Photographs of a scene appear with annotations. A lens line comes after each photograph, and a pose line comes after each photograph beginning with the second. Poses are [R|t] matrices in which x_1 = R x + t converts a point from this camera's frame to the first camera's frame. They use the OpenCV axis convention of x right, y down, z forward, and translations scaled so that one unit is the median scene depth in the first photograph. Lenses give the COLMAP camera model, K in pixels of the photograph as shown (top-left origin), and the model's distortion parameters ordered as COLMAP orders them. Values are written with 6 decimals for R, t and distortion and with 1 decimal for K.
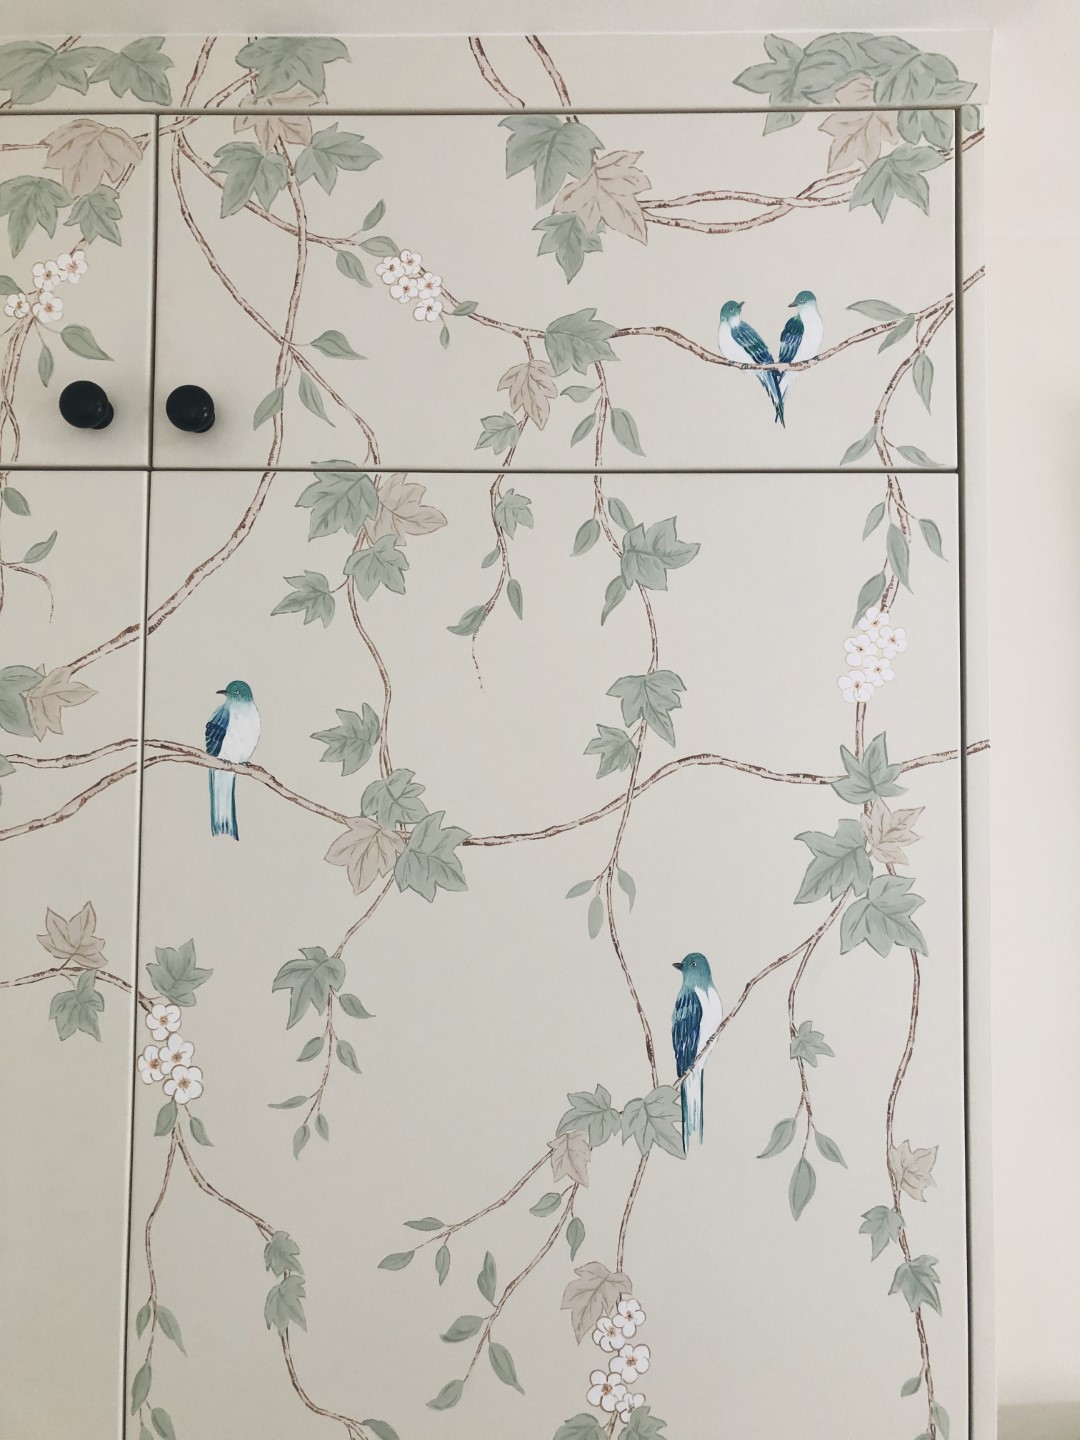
lens RADIAL K [[1179.3, 0, 526.3], [0, 1179.3, 711.1], [0, 0, 1]] dist [0.046434, -0.068743]
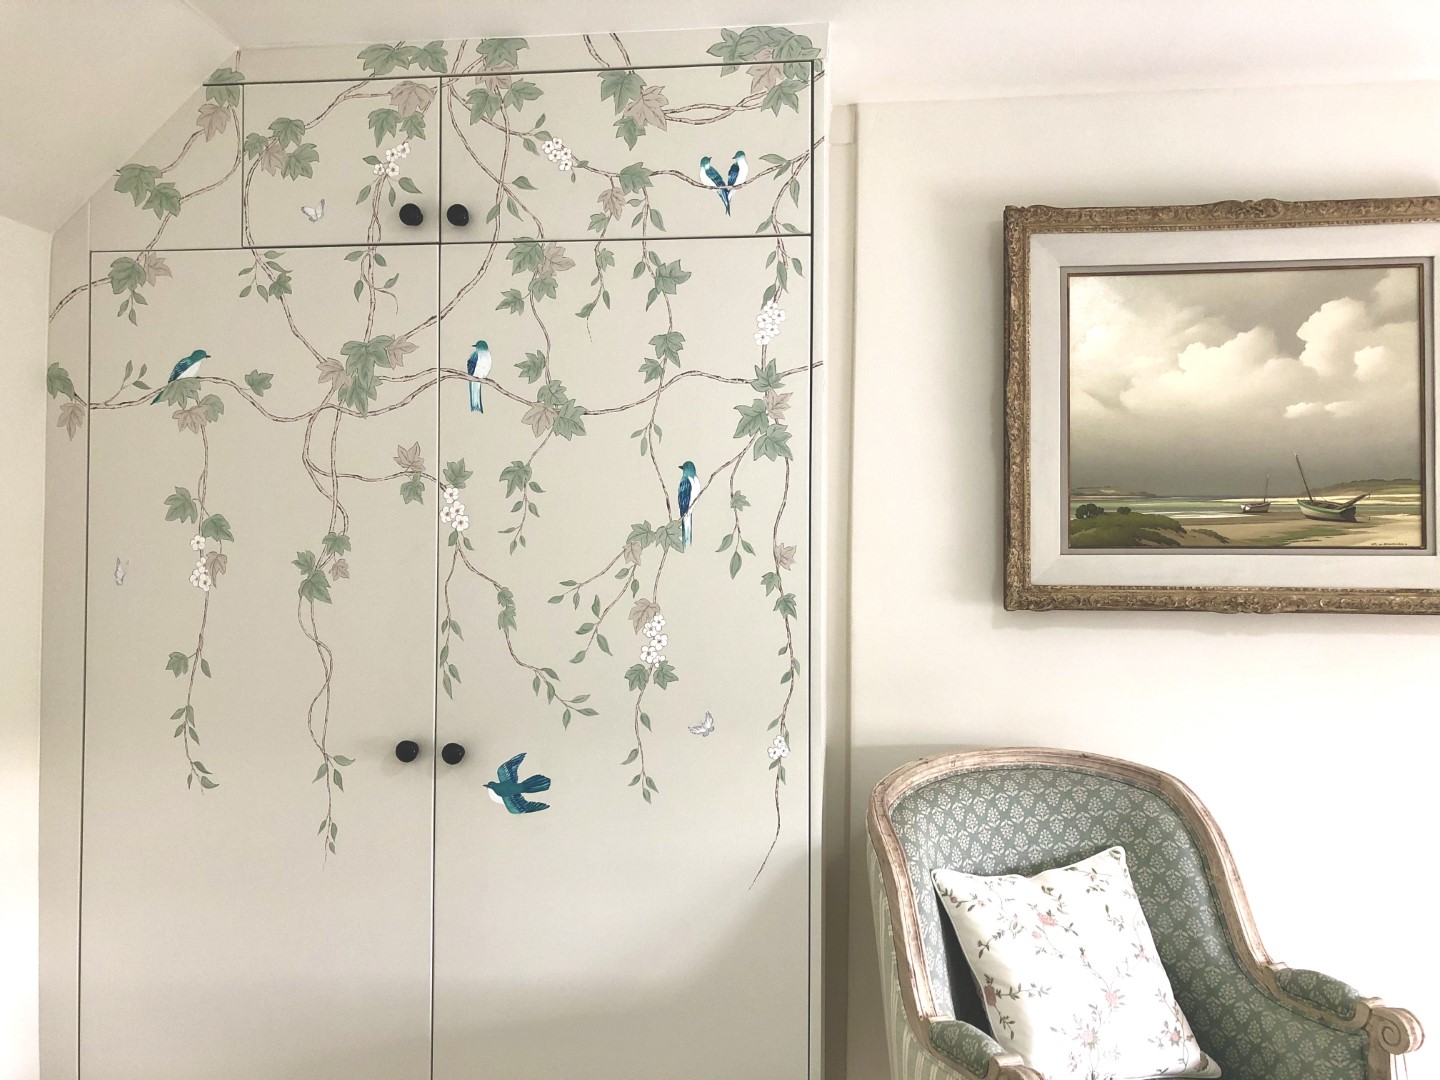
lens RADIAL K [[1179.3, 0, 715.3], [0, 1179.3, 540.3], [0, 0, 1]] dist [0.046434, -0.068743]
pose [[0.996304, -0.005775, -0.085699, 0.371044], [0.008944, 0.999288, 0.036641, 0.266171], [0.085426, -0.037272, 0.995647, -1.148608]]
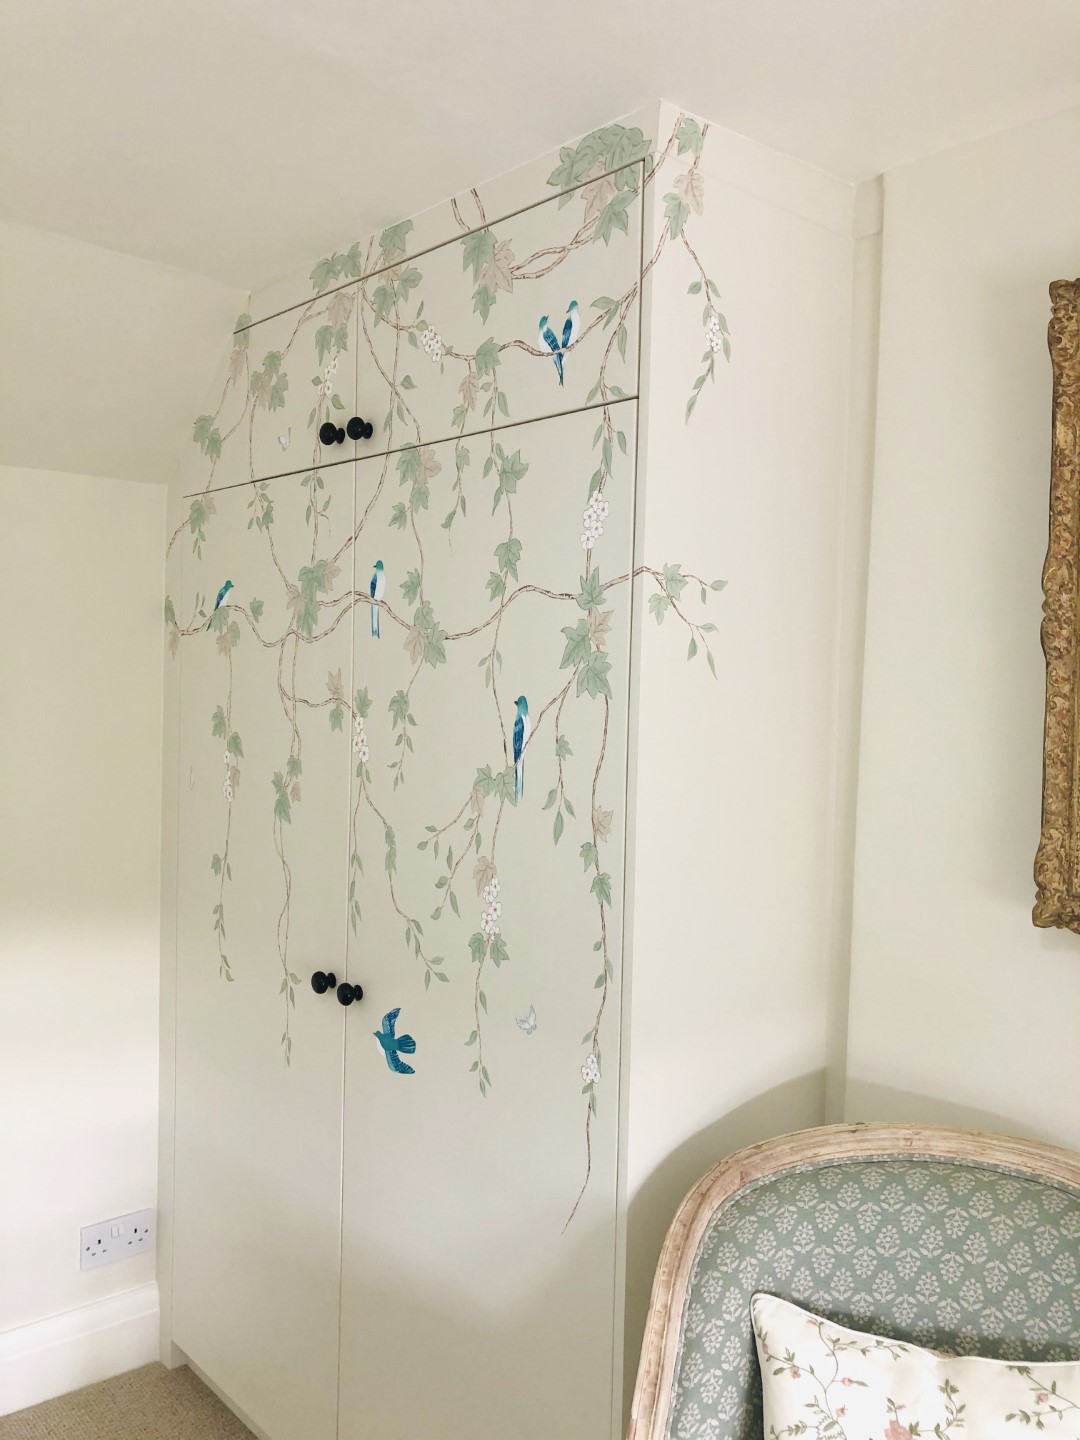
lens RADIAL K [[1179.3, 0, 551.7], [0, 1179.3, 714.5], [0, 0, 1]] dist [0.046434, -0.068743]
pose [[0.687627, 0.029191, -0.725477, 1.441878], [0.019744, 0.998070, 0.058874, 0.125558], [0.725795, -0.054807, 0.685724, -0.191172]]
